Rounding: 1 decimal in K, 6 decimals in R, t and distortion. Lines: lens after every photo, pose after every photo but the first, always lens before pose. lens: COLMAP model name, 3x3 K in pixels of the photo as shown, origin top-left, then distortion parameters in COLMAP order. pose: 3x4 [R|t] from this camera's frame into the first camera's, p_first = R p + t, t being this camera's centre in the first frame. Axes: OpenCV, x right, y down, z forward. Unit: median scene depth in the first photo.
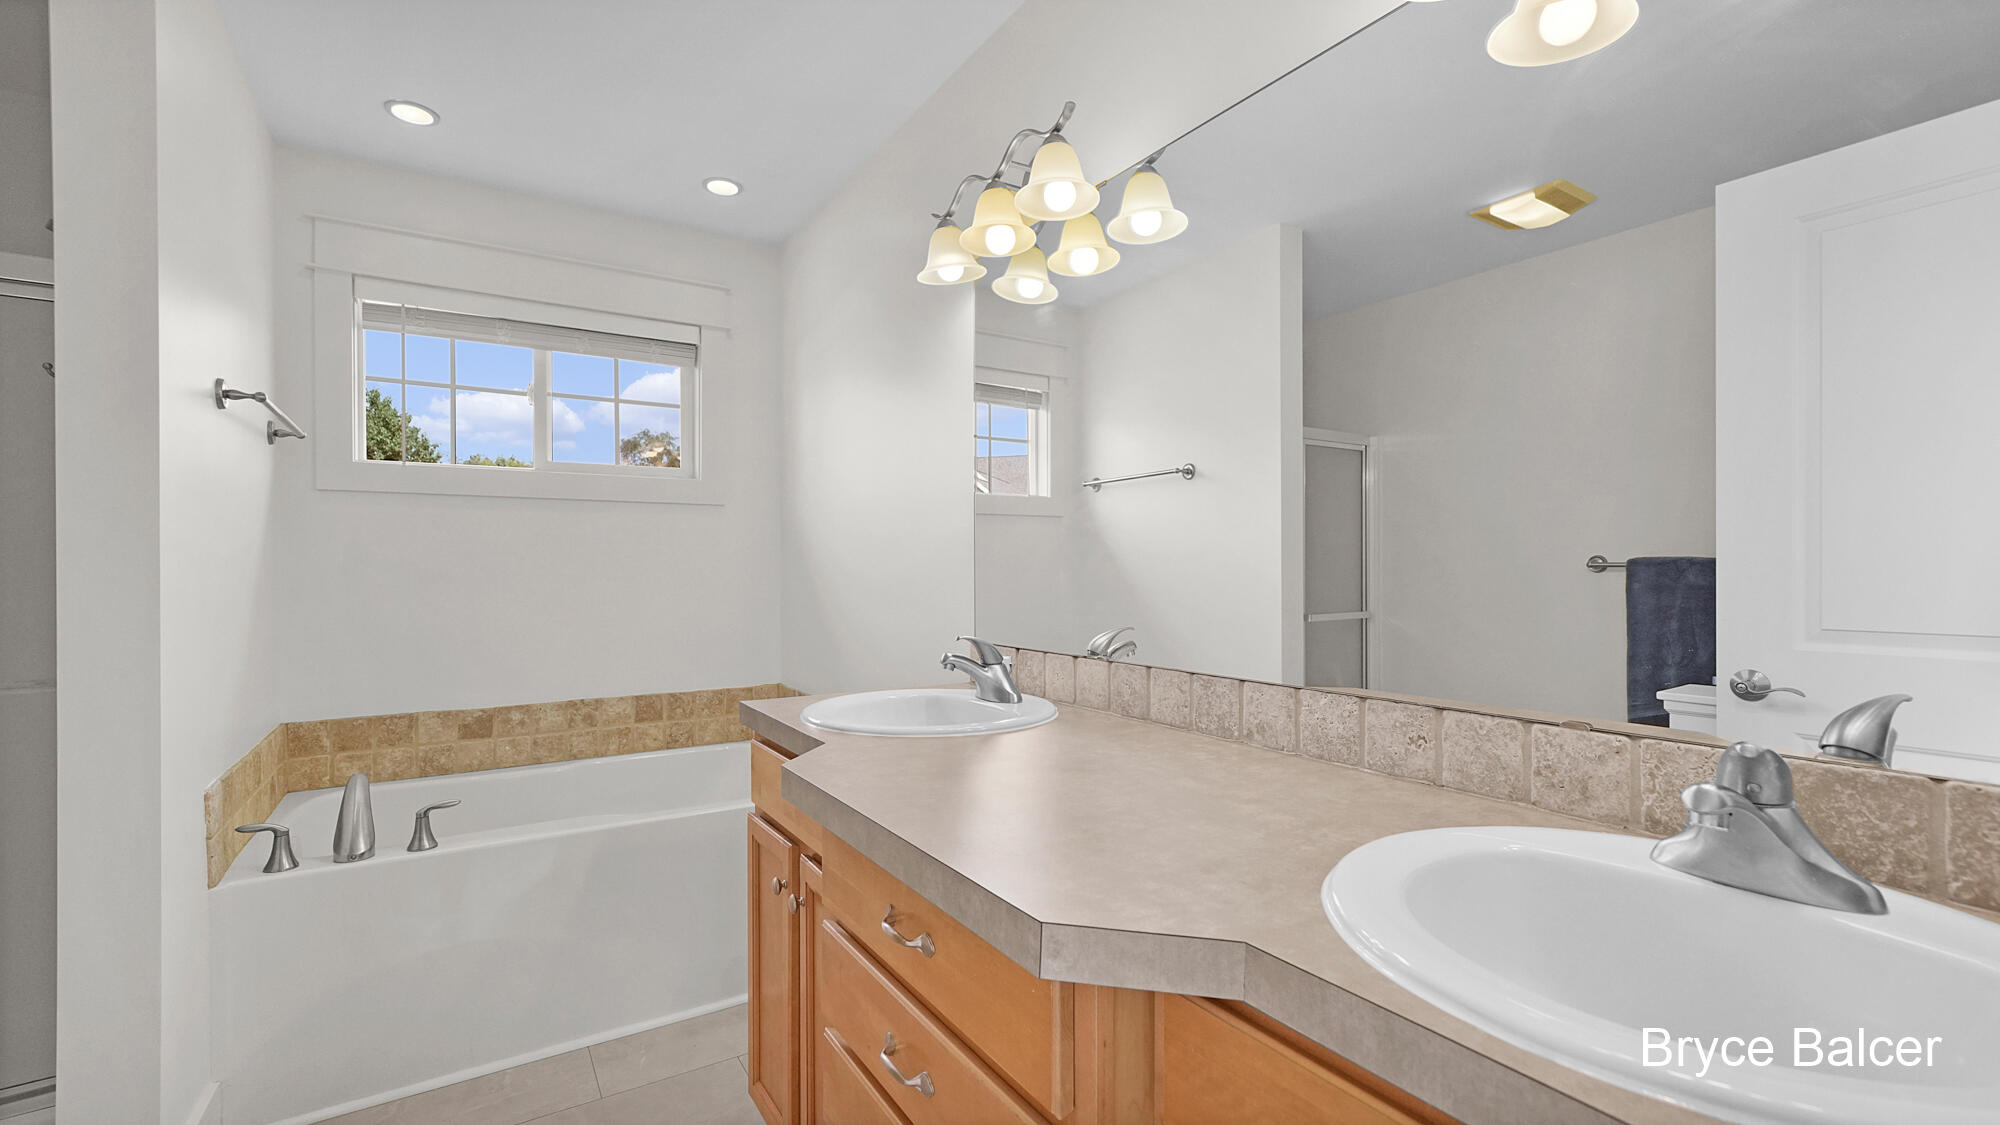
lens RADIAL K [[858.8, 0, 994.5], [0, 858.8, 570.1], [0, 0, 1]] dist [0.014937, -0.000018]
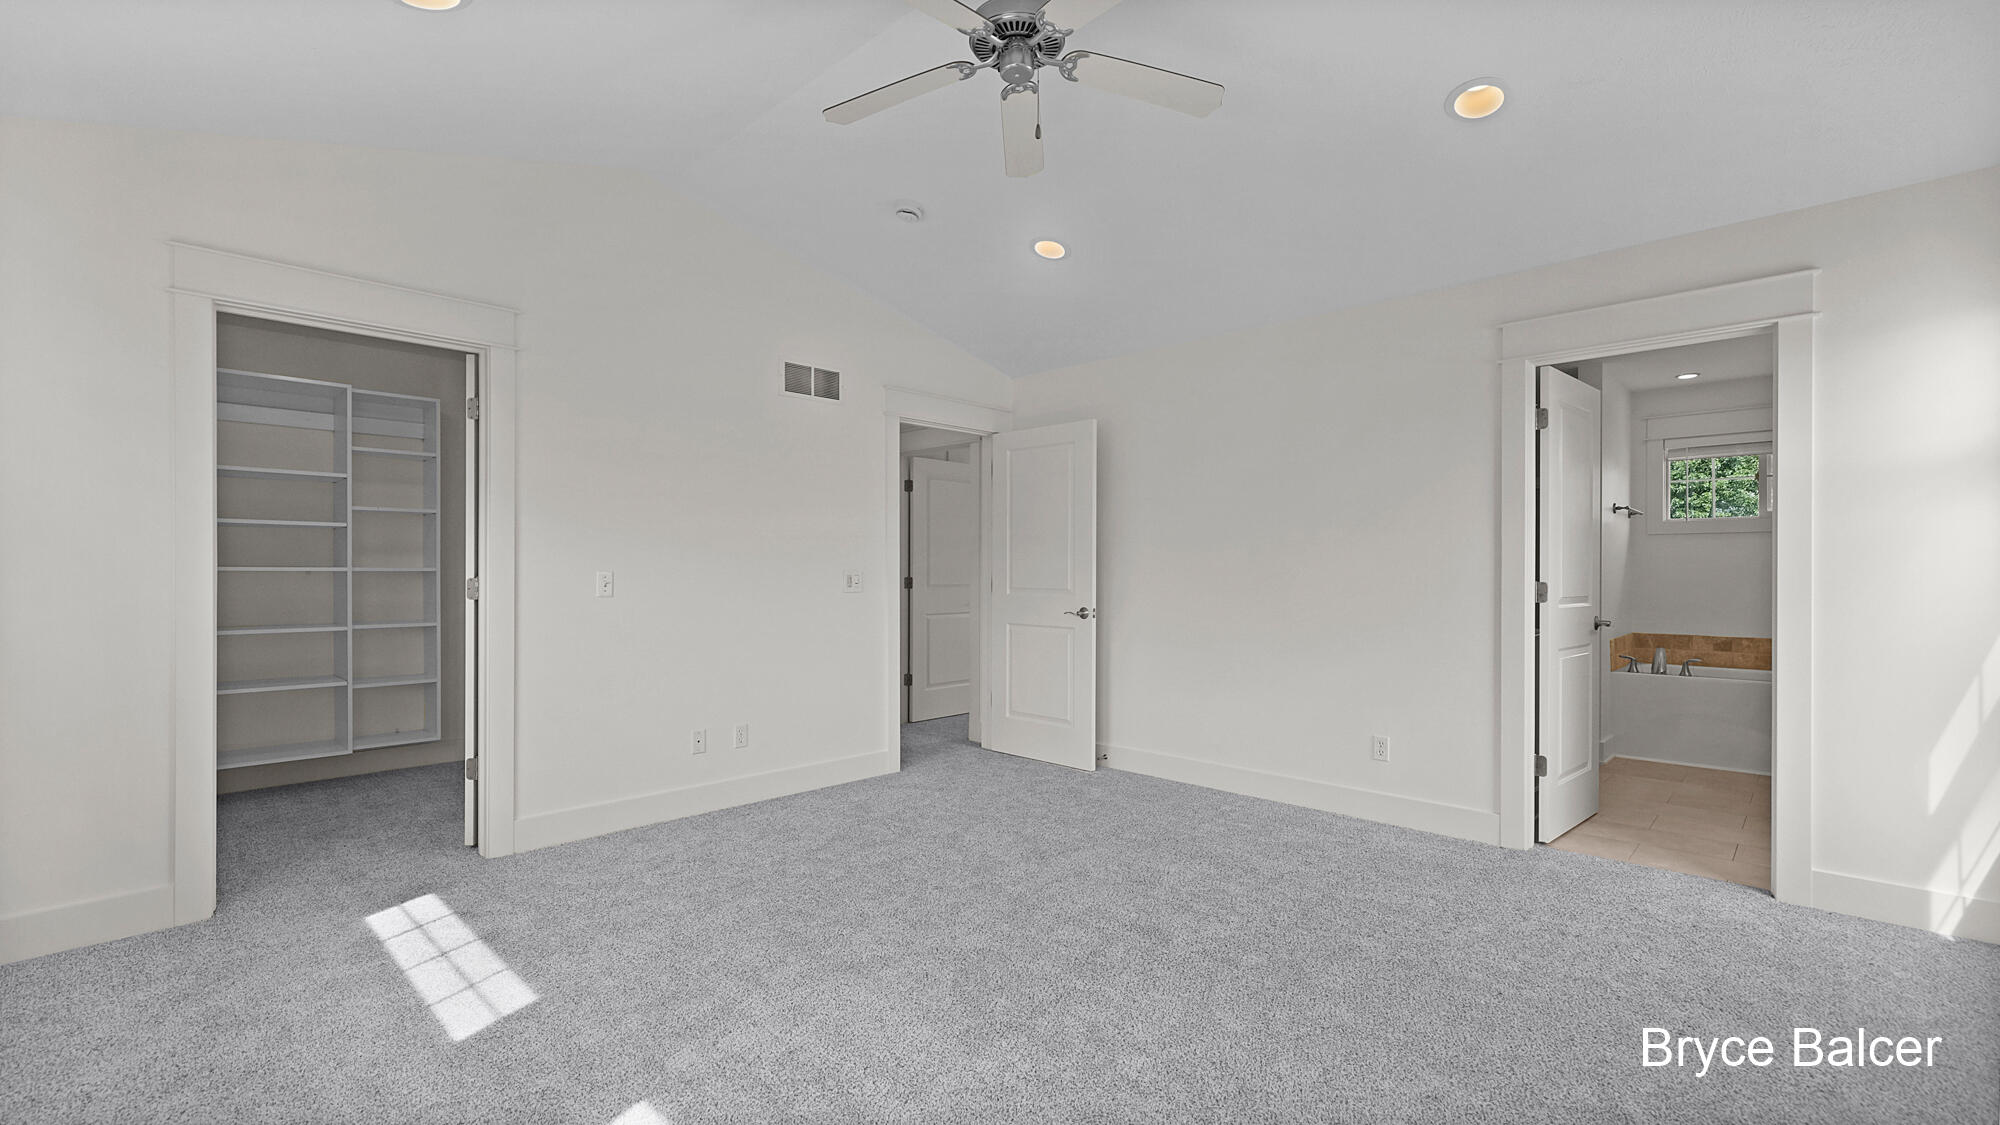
lens RADIAL K [[858.8, 0, 994.5], [0, 858.8, 570.1], [0, 0, 1]] dist [0.014937, -0.000018]
pose [[0.248370, 0.007810, -0.968634, 0.998103], [-0.006023, 0.999961, 0.006518, -0.002663], [0.968646, 0.004215, 0.248408, -1.231827]]
